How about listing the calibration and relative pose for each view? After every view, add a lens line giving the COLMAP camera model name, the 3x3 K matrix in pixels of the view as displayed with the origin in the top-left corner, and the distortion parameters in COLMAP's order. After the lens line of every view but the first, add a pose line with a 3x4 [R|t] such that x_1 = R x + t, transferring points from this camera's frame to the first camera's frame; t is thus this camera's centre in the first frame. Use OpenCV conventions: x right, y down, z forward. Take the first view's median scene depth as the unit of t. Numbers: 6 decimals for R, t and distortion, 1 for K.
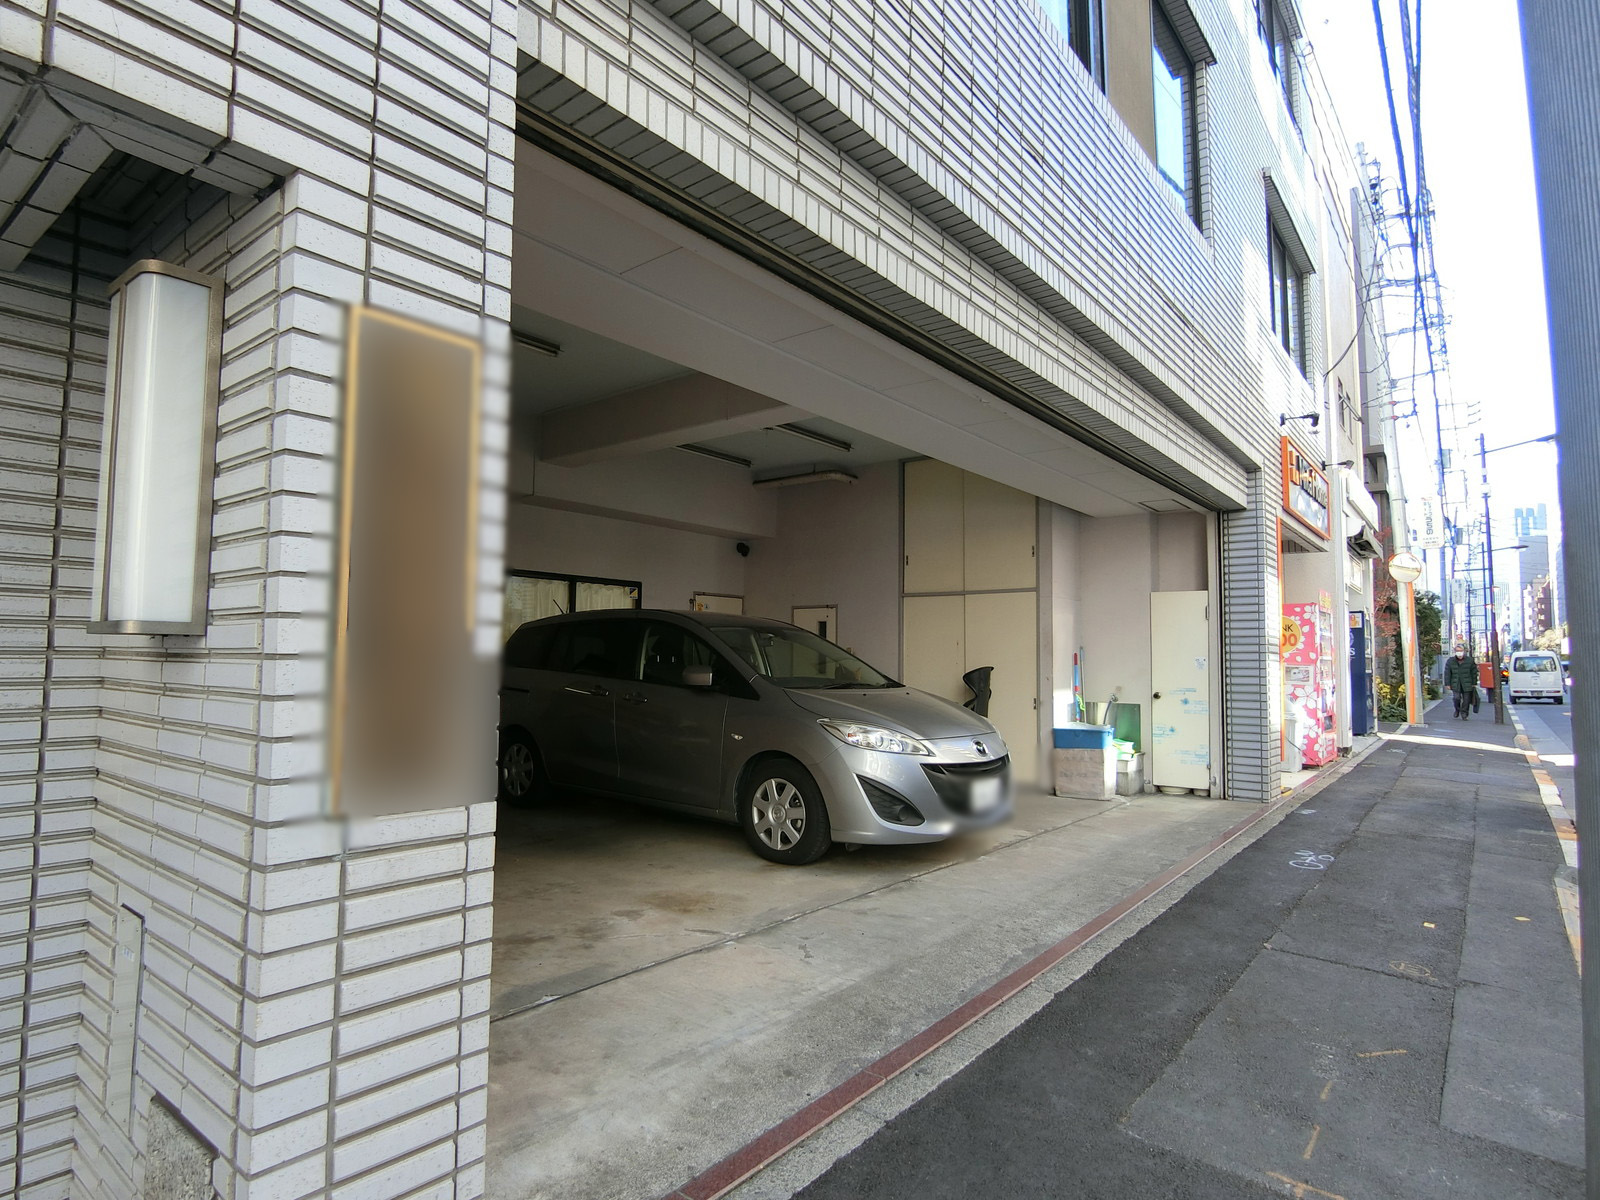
lens RADIAL K [[876.2, 0, 800.0], [0, 876.2, 600.0], [0, 0, 1]] dist [-0.000356, 0.000242]
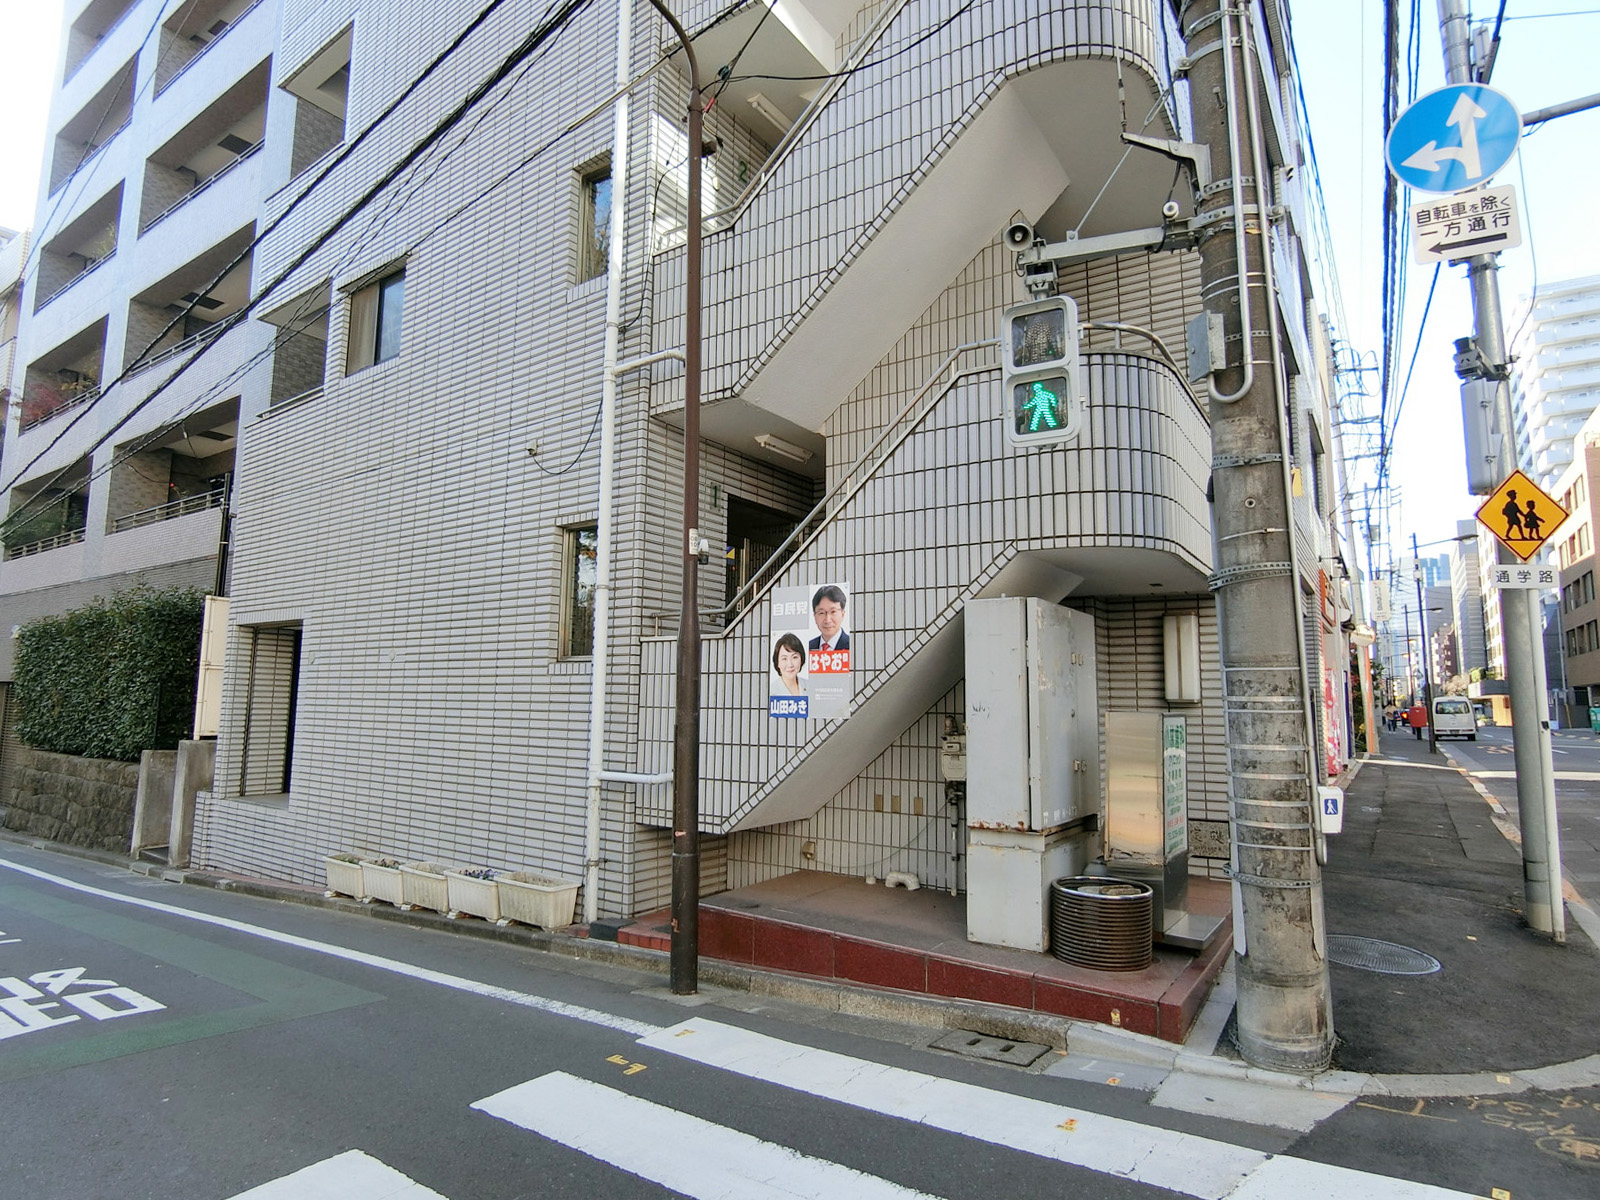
lens RADIAL K [[856.1, 0, 800.0], [0, 856.1, 600.0], [0, 0, 1]] dist [-0.003173, -0.000817]
pose [[0.998504, 0.005448, 0.054410, -0.226105], [-0.002561, 0.998592, -0.052982, -0.018133], [-0.054622, 0.052763, 0.997112, -0.242168]]
